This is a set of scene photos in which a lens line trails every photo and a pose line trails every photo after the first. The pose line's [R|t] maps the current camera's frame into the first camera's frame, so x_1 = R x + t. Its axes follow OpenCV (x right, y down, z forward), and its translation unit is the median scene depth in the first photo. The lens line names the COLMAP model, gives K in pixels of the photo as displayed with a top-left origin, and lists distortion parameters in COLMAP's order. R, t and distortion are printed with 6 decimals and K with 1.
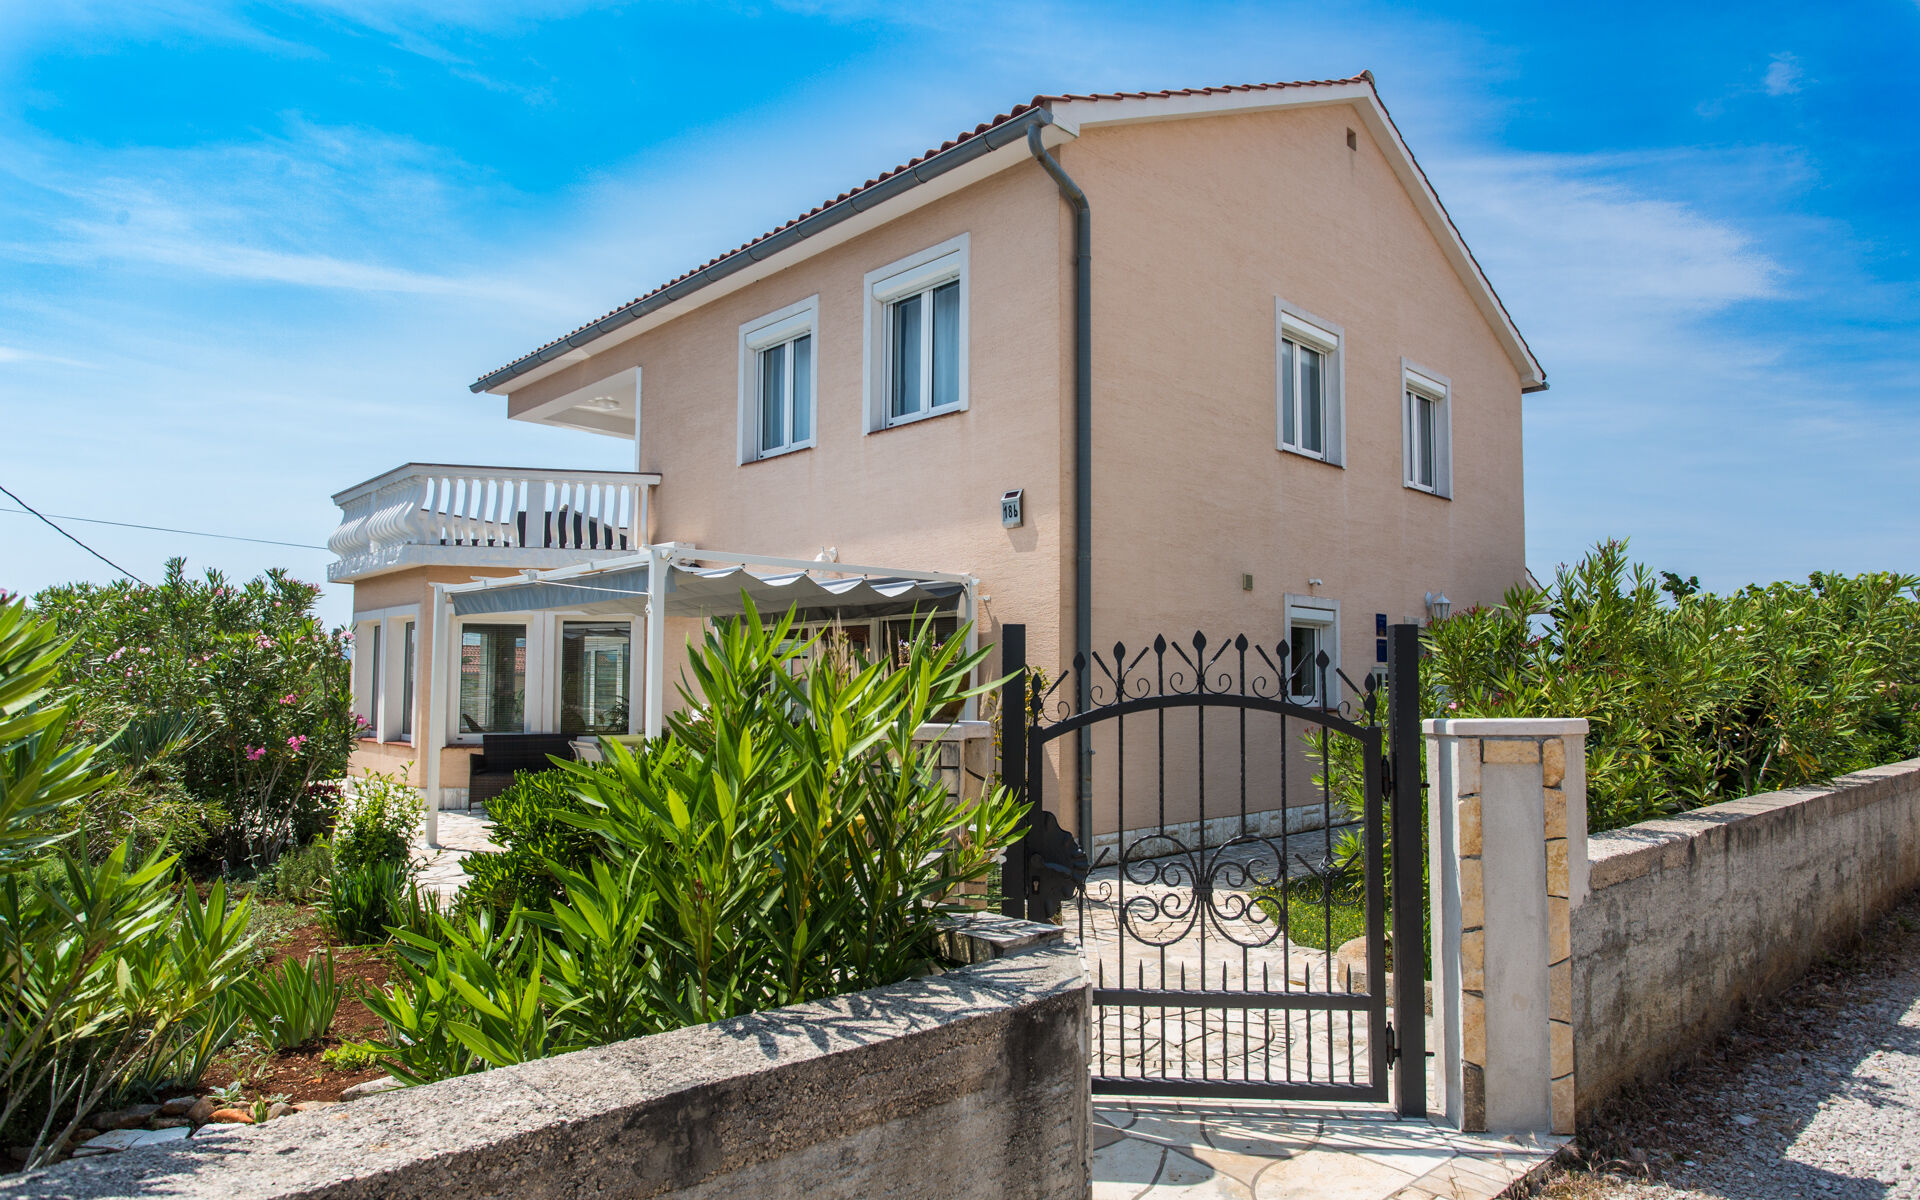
lens RADIAL K [[1129.1, 0, 960.6], [0, 1129.1, 609.9], [0, 0, 1]] dist [0.000120, 0.000128]
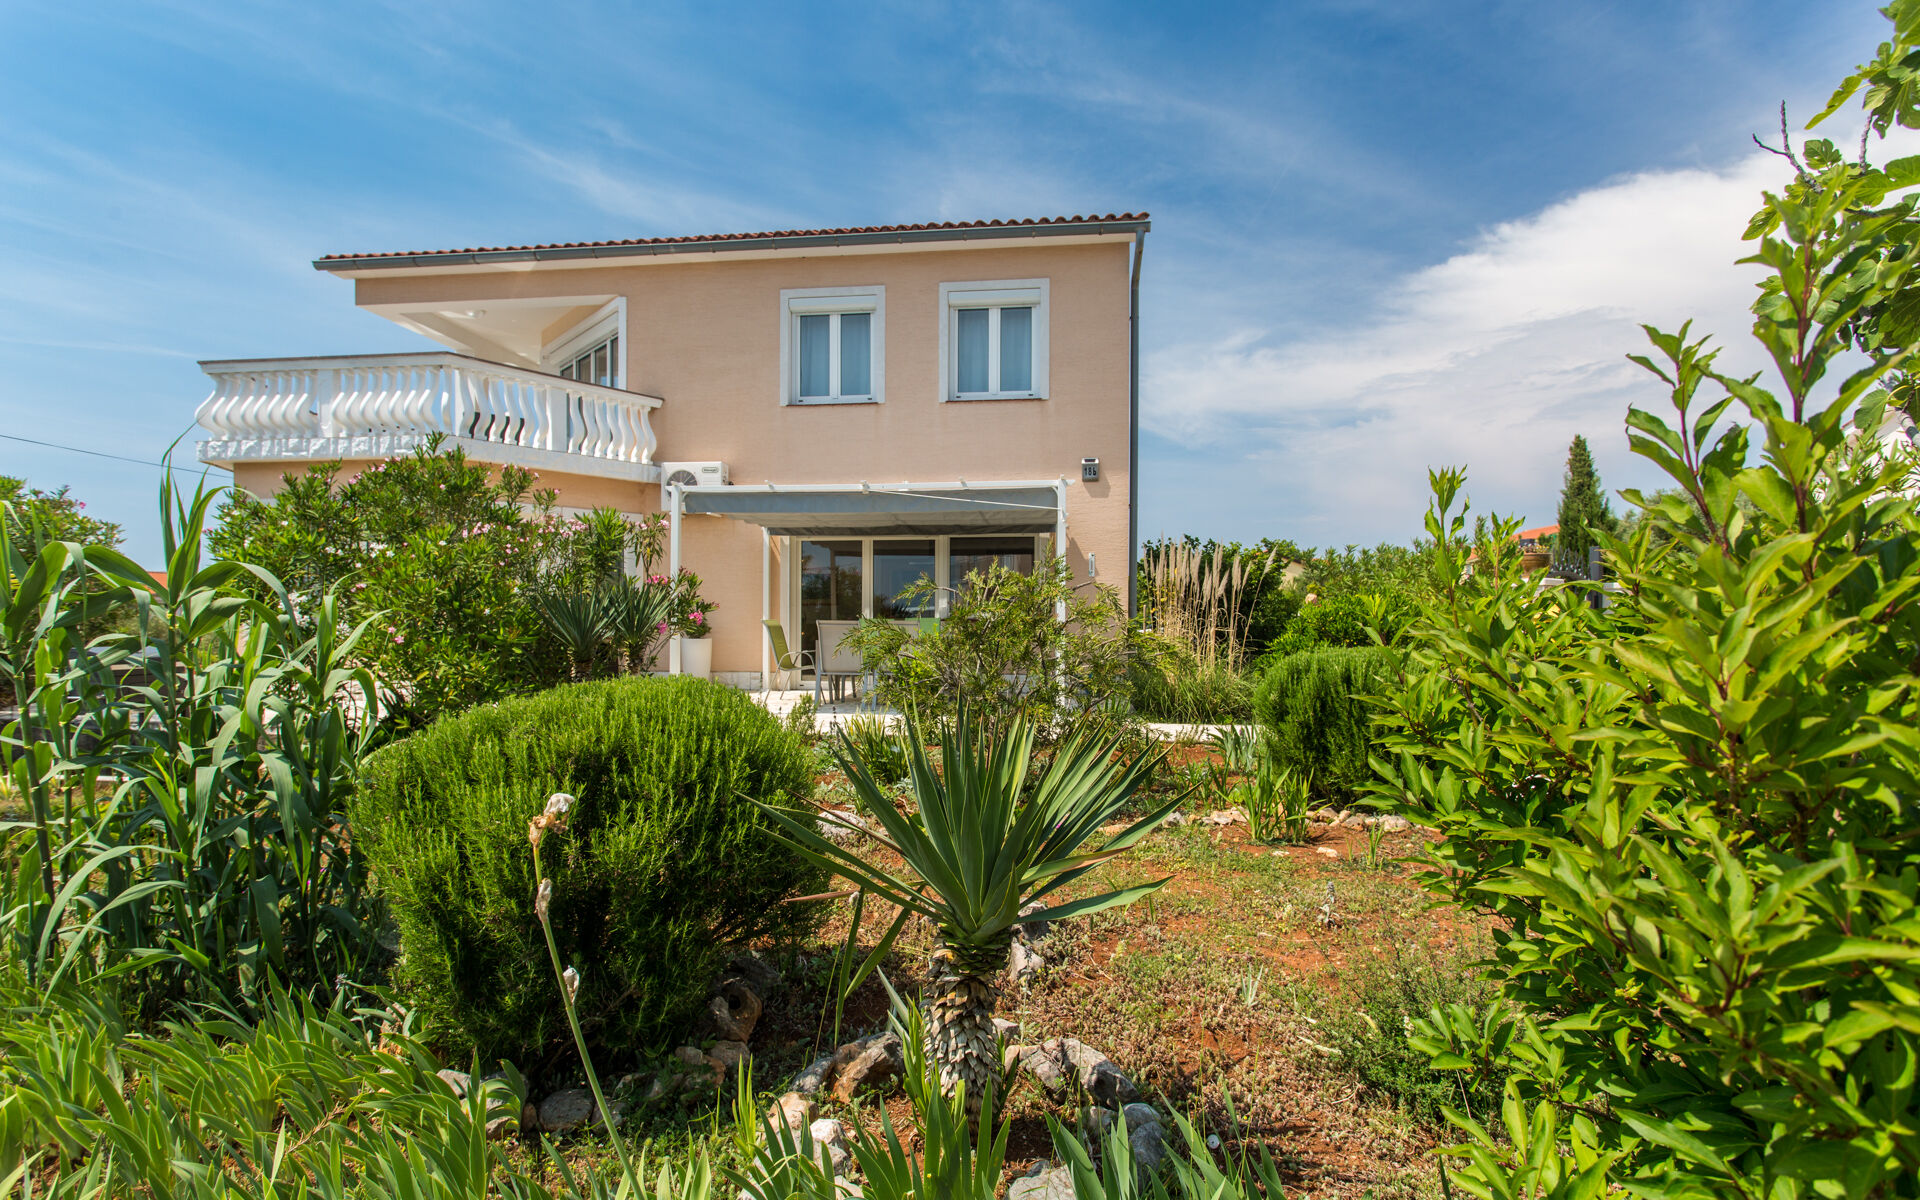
lens RADIAL K [[904.8, 0, 933.3], [0, 904.8, 630.9], [0, 0, 1]] dist [-0.001363, 0.003537]
pose [[0.775926, -0.015467, 0.630635, -0.712693], [-0.042051, 0.996208, 0.076172, 0.036159], [-0.629421, -0.085623, 0.772333, 0.111667]]
